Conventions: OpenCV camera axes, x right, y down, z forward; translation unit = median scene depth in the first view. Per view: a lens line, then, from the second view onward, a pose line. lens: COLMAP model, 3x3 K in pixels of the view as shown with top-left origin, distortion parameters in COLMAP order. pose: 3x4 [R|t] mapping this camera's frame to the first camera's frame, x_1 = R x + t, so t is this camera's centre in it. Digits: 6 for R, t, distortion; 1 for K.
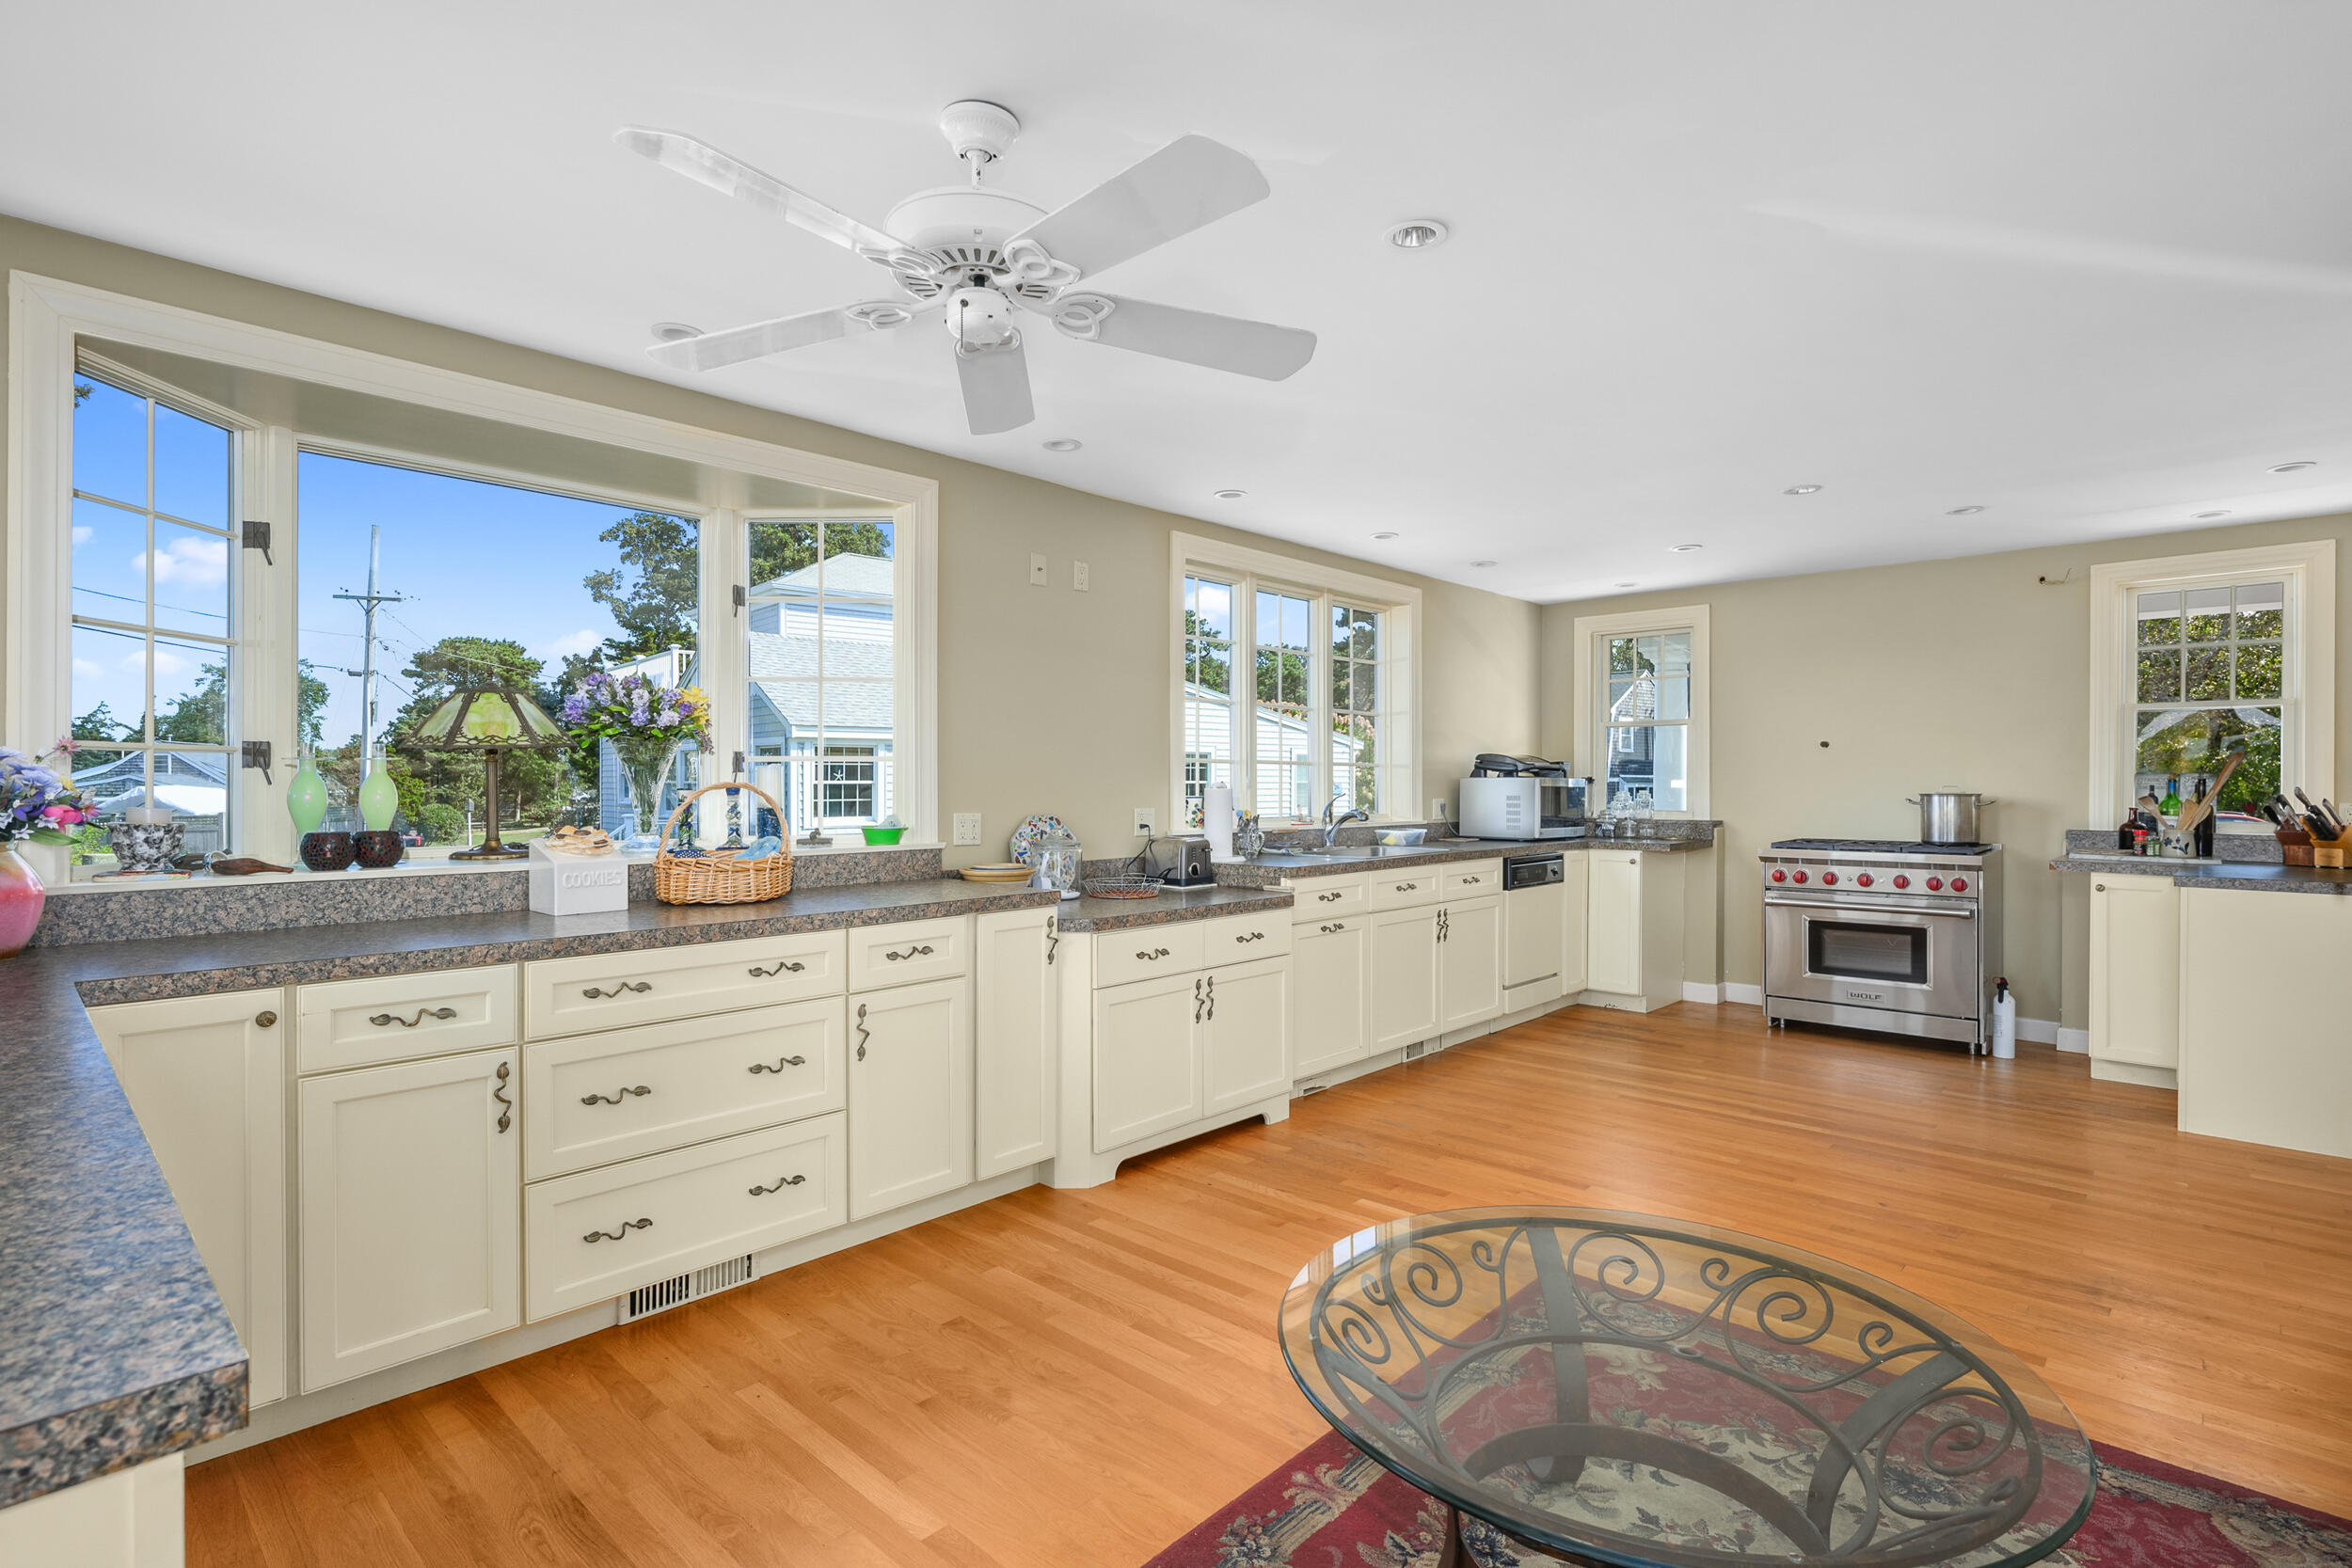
lens RADIAL K [[1130.4, 0, 1176.0], [0, 1130.4, 784.0], [0, 0, 1]] dist [0.003122, 0.000310]
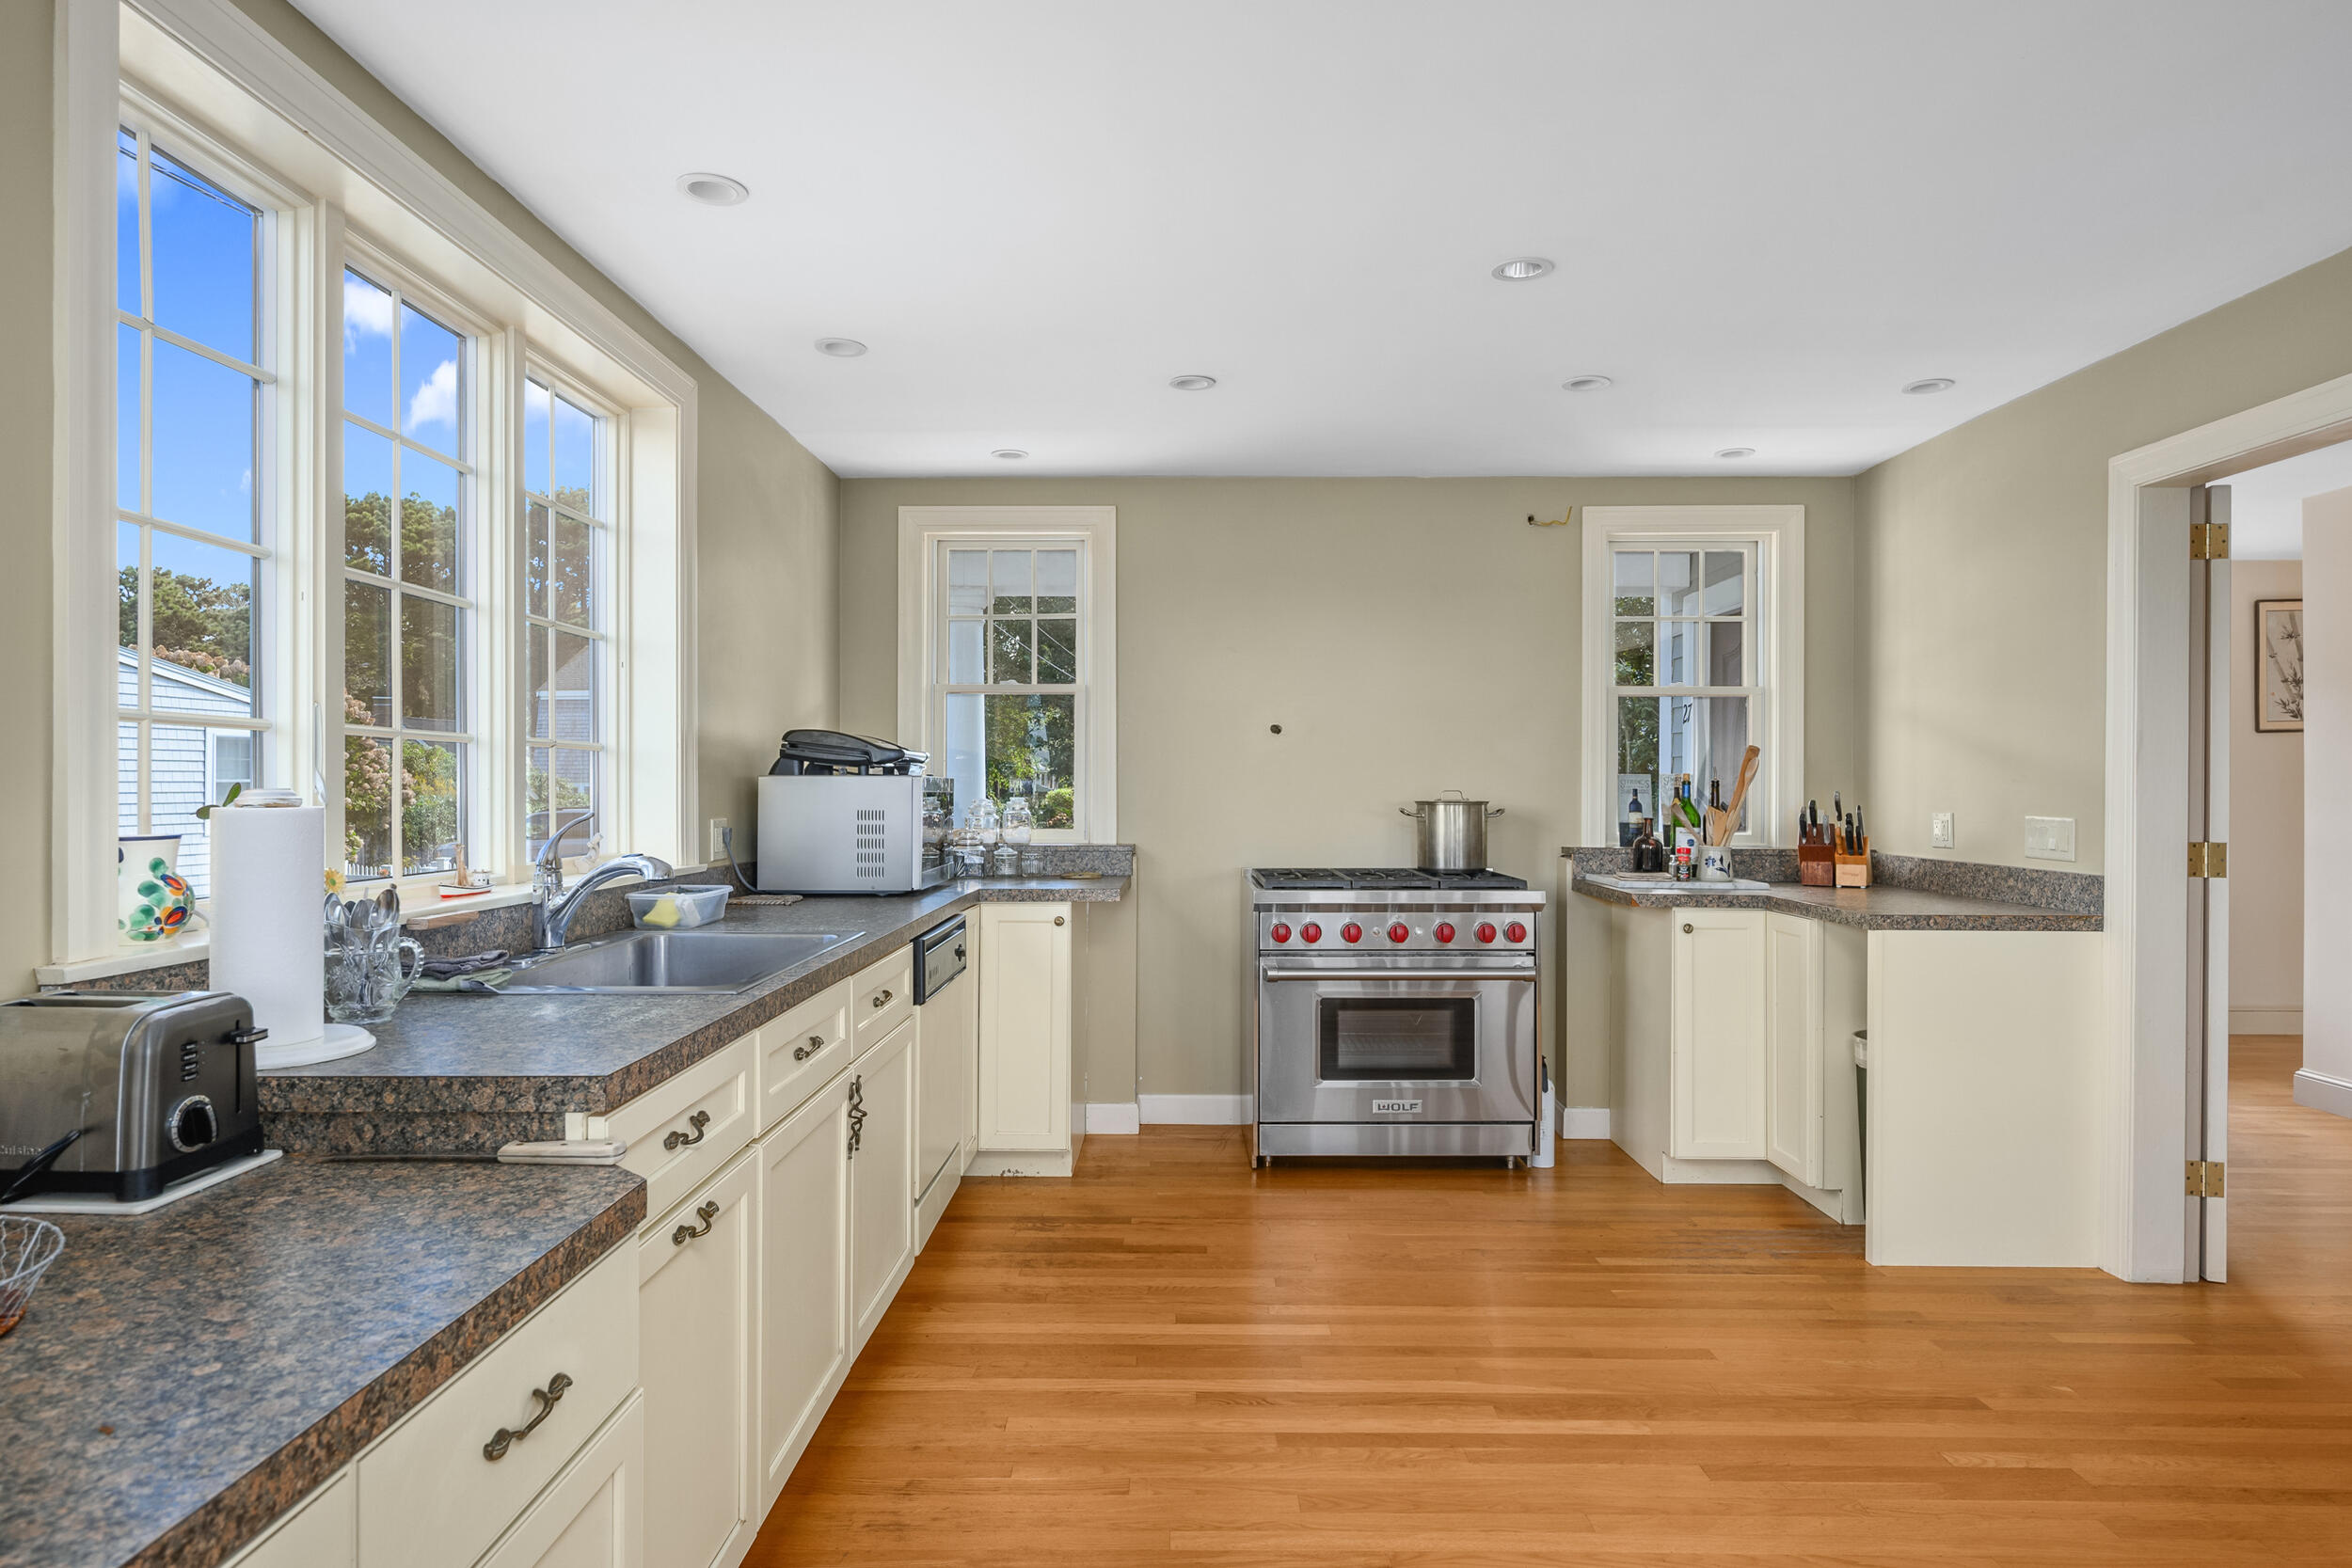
lens RADIAL K [[1344.6, 0, 1176.0], [0, 1344.6, 784.0], [0, 0, 1]] dist [0.005225, 0.001272]
pose [[0.734735, 0.000935, 0.678353, -0.026759], [-0.001026, 0.999999, -0.000267, -0.002372], [-0.678353, -0.000500, 0.734736, 0.571970]]
